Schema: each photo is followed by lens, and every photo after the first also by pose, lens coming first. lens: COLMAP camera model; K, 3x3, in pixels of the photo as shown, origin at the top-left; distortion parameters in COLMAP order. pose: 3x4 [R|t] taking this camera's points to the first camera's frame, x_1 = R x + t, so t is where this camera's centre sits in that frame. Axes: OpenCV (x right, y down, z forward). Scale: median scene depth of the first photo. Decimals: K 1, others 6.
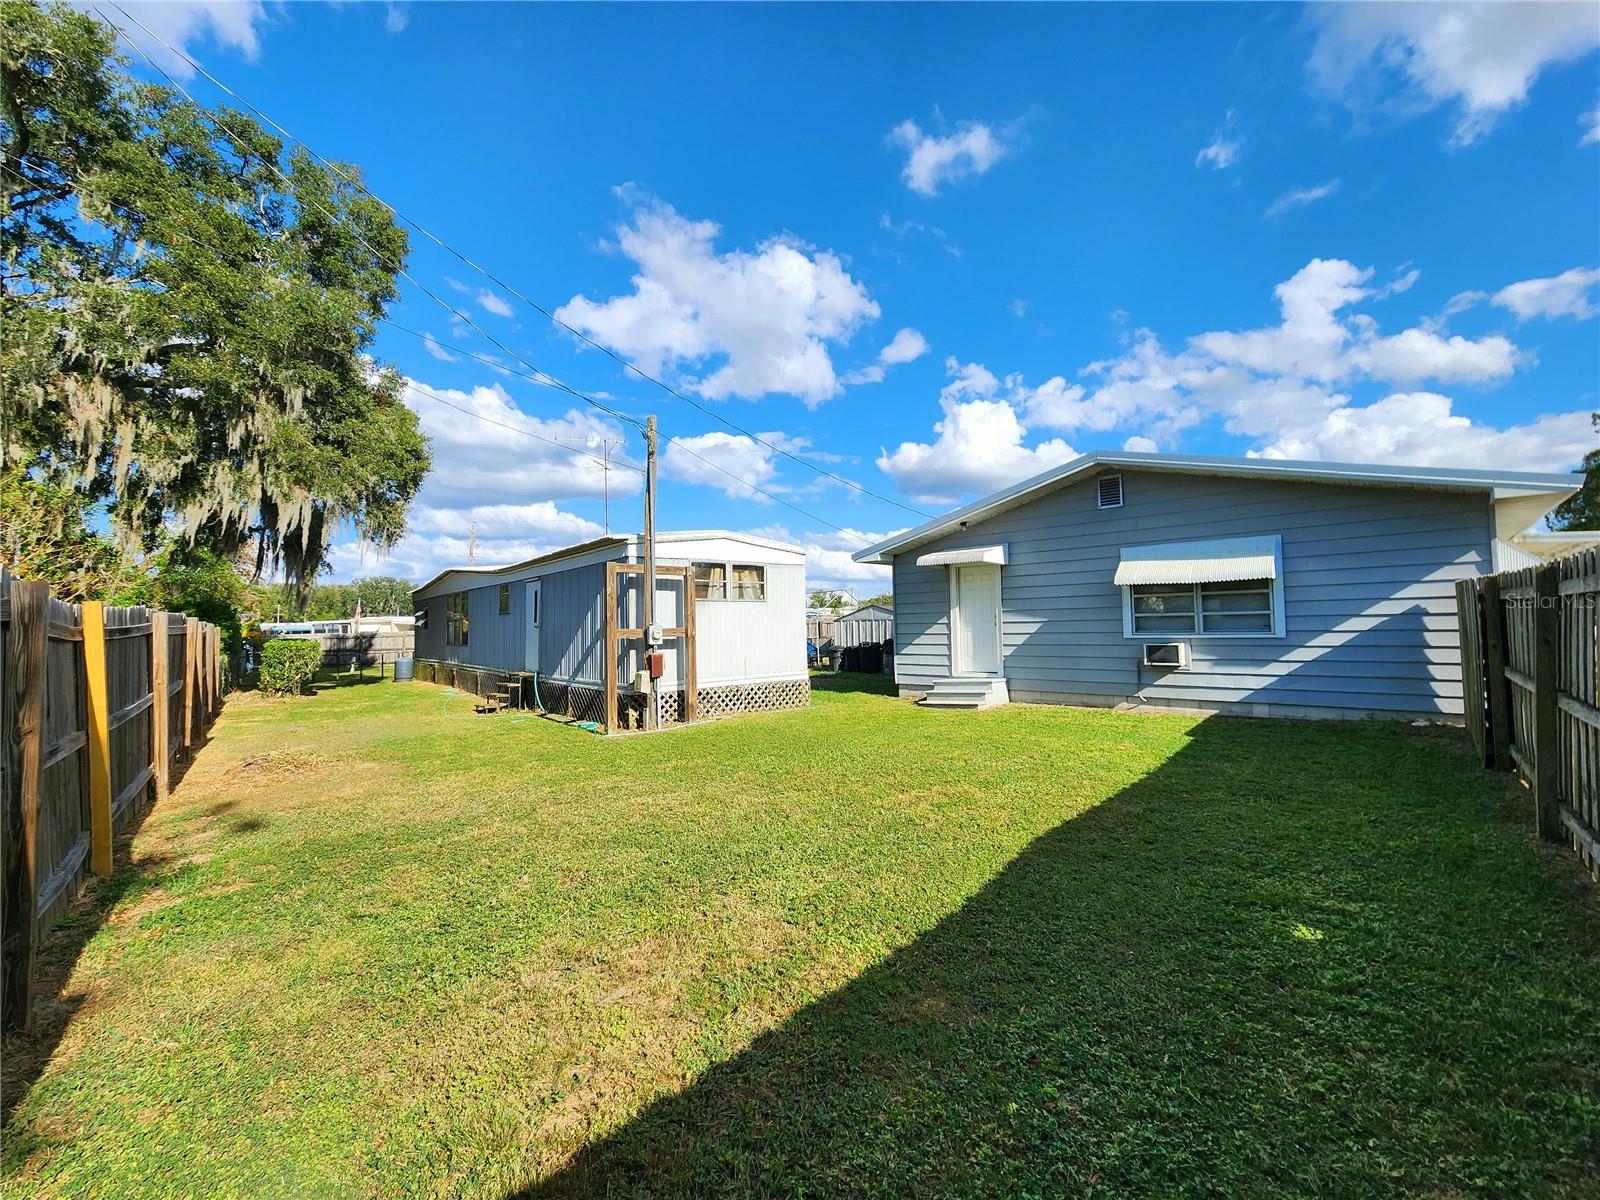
lens RADIAL K [[659.2, 0, 793.5], [0, 659.2, 615.0], [0, 0, 1]] dist [0.002127, 0.001441]
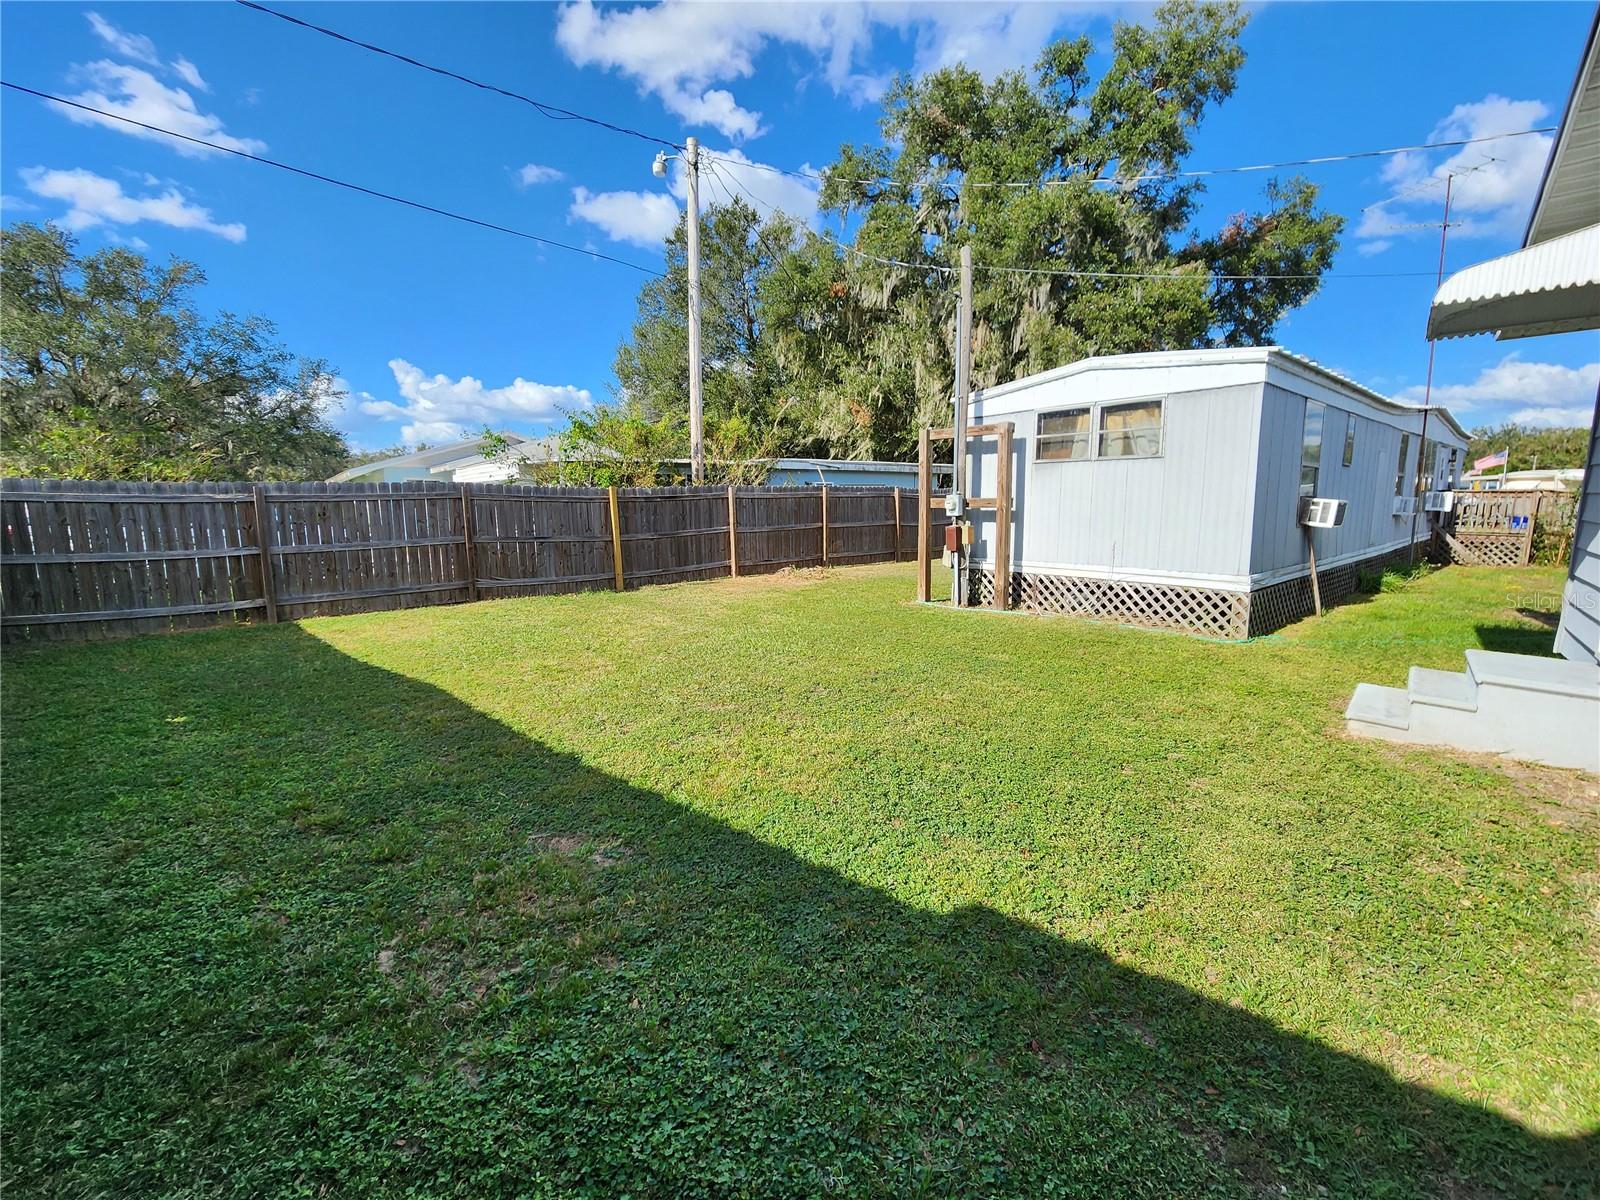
lens RADIAL K [[659.2, 0, 796.2], [0, 659.2, 593.2], [0, 0, 1]] dist [0.002127, 0.001441]
pose [[-0.014503, 0.160403, -0.986945, 0.643628], [0.024756, 0.986804, 0.160016, -0.001737], [0.999588, -0.022112, -0.018282, 0.706301]]
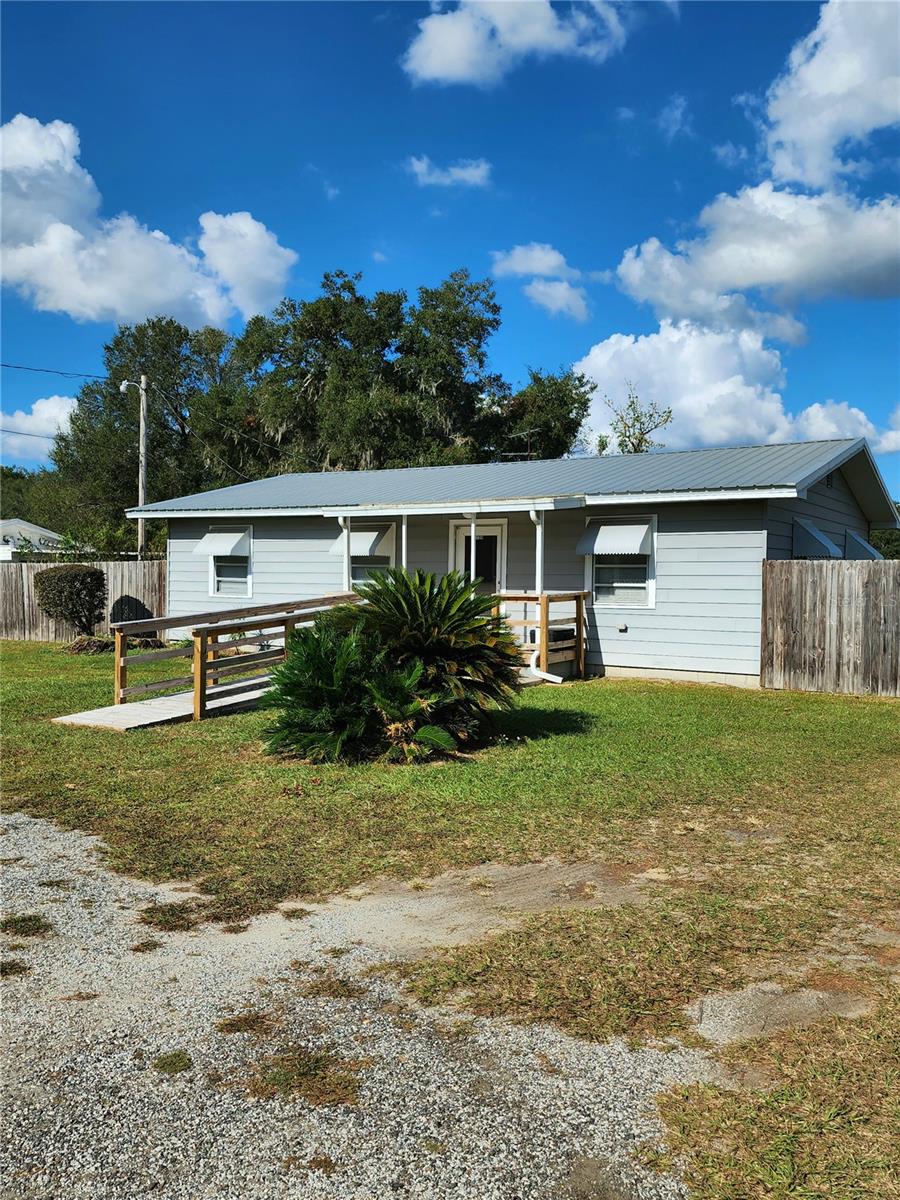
lens RADIAL K [[999.3, 0, 452.4], [0, 999.3, 600.8], [0, 0, 1]] dist [0.060601, -0.021641]
pose [[0.172026, 0.044746, -0.984076, 2.678604], [0.002452, 0.998945, 0.045851, -0.053449], [0.985089, -0.010301, 0.171735, 0.922113]]
